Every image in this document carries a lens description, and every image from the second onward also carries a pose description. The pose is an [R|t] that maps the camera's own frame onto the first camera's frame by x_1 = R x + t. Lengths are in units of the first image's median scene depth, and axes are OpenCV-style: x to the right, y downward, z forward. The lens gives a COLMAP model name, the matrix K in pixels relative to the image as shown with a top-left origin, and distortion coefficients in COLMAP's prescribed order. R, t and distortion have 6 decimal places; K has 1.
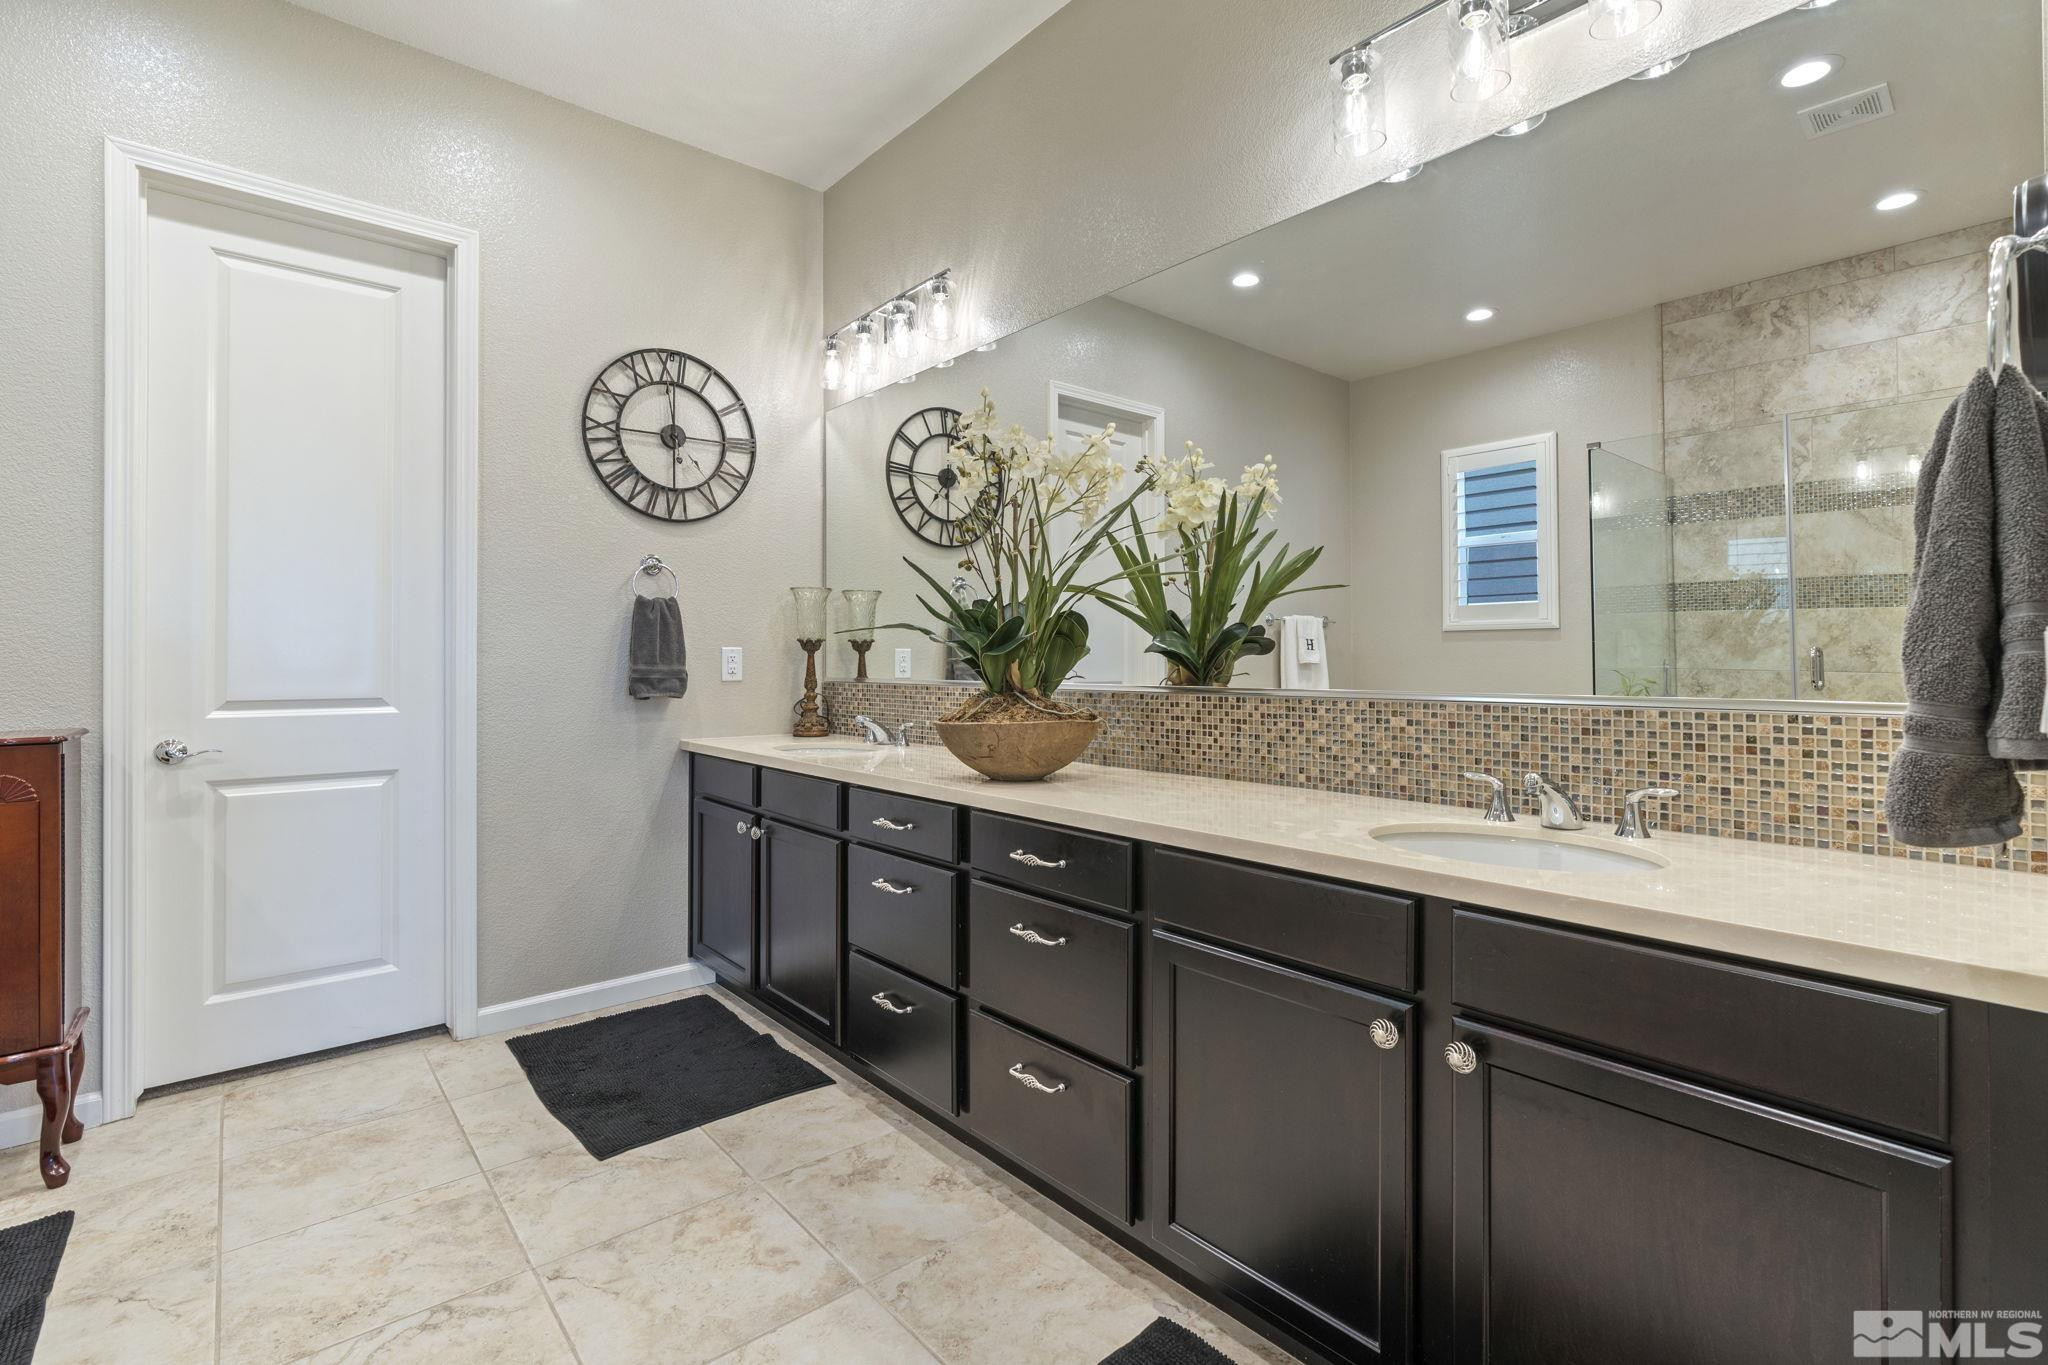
lens RADIAL K [[928.7, 0, 1033.2], [0, 928.7, 661.4], [0, 0, 1]] dist [-0.016109, 0.007295]
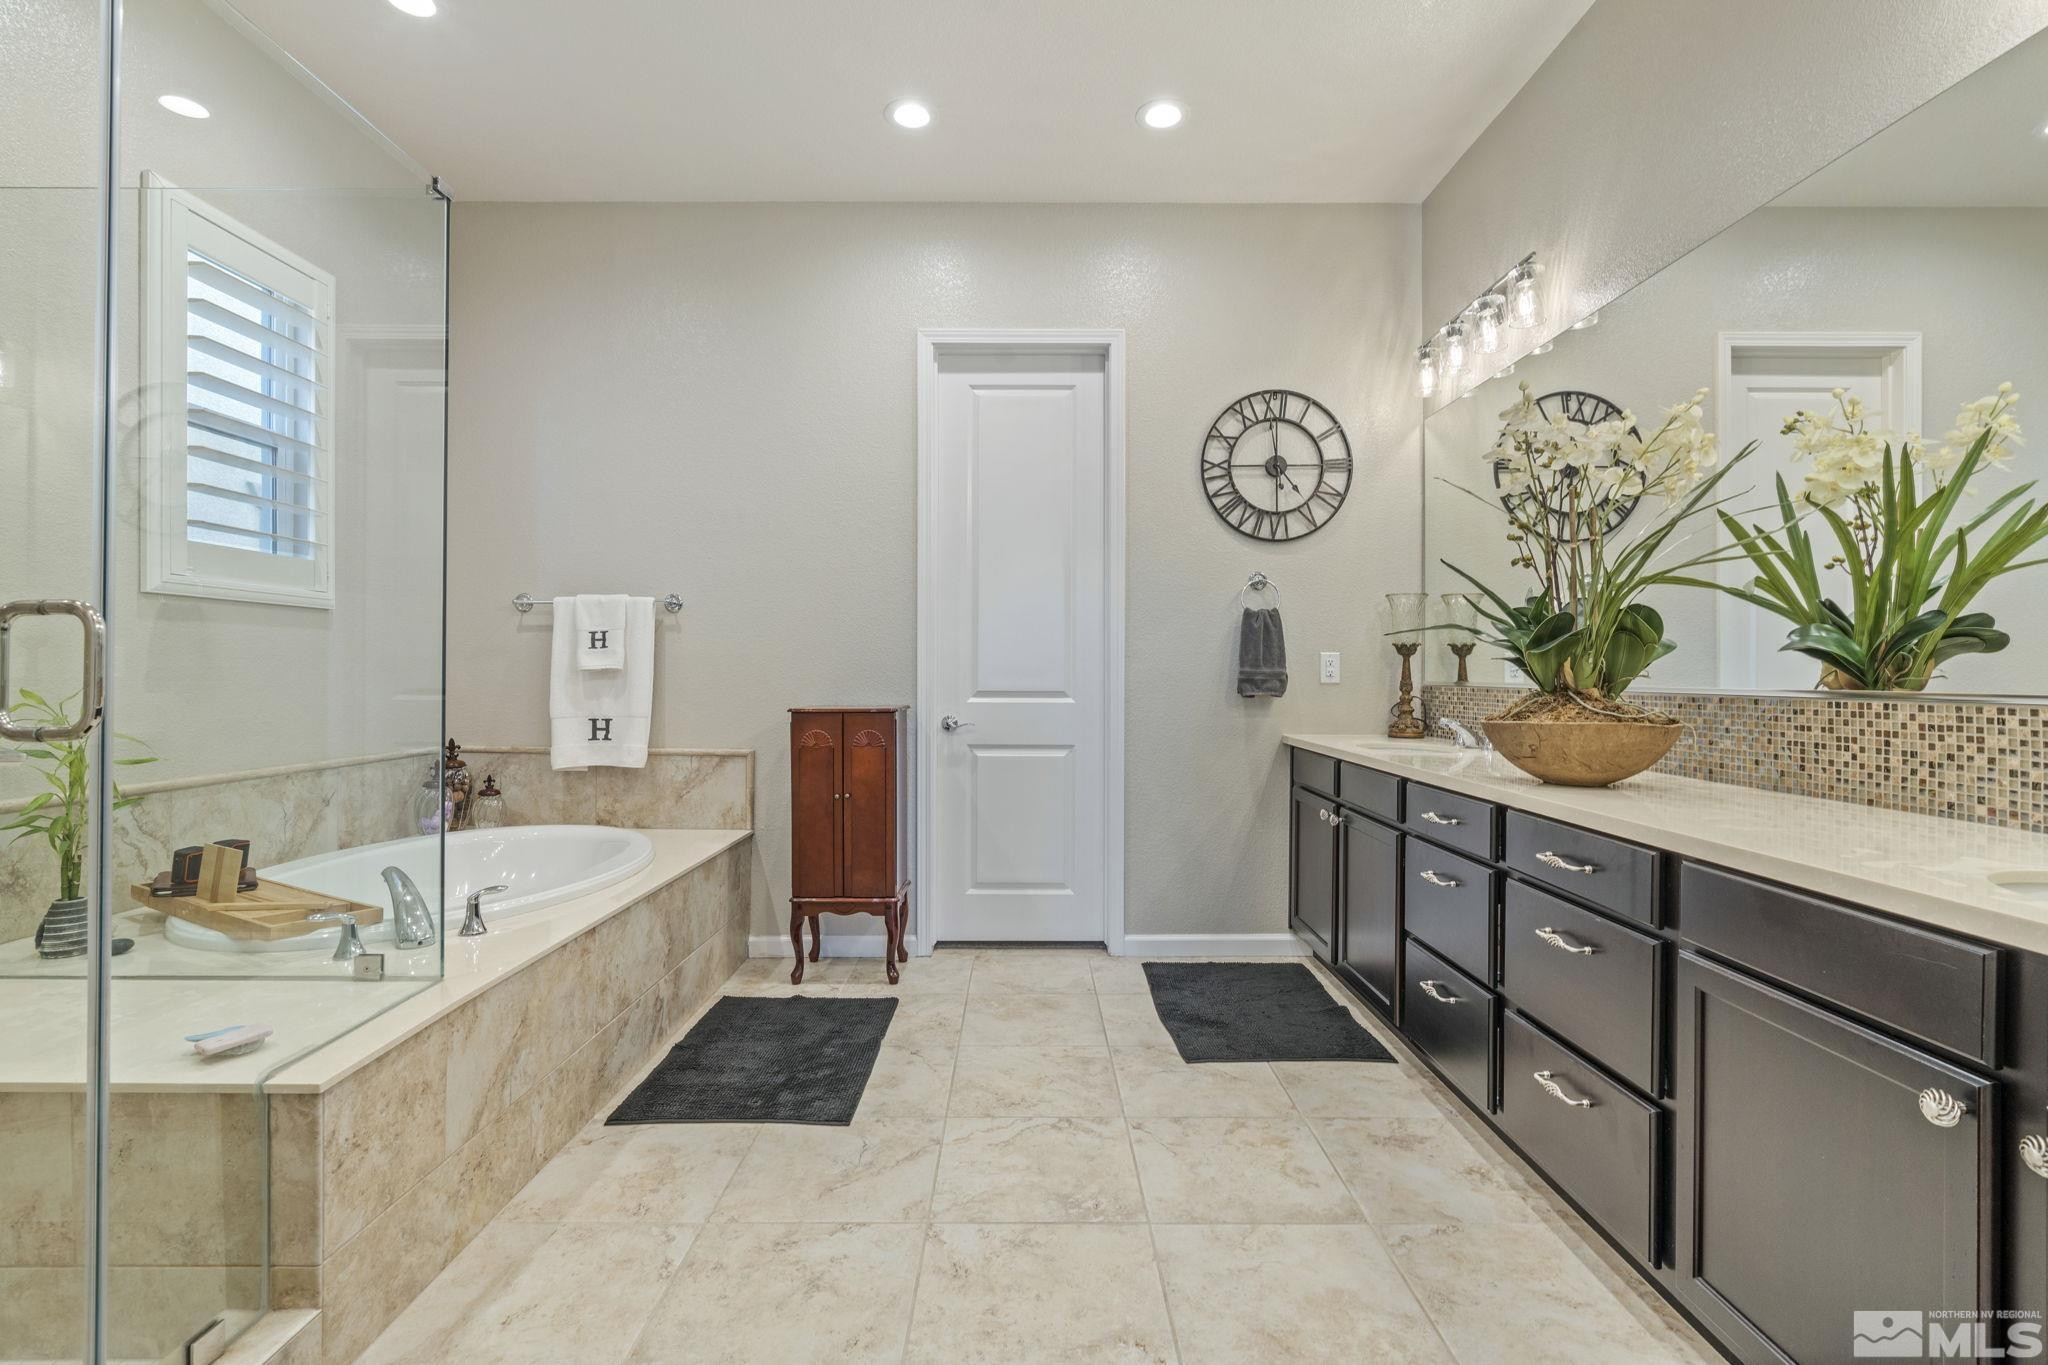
lens RADIAL K [[926.7, 0, 1036.6], [0, 926.7, 682.3], [0, 0, 1]] dist [-0.004231, 0.000047]
pose [[0.761432, 0.010293, -0.648163, 0.173590], [-0.003814, 0.999928, 0.011398, 0.013548], [0.648233, -0.006207, 0.761416, -0.075544]]
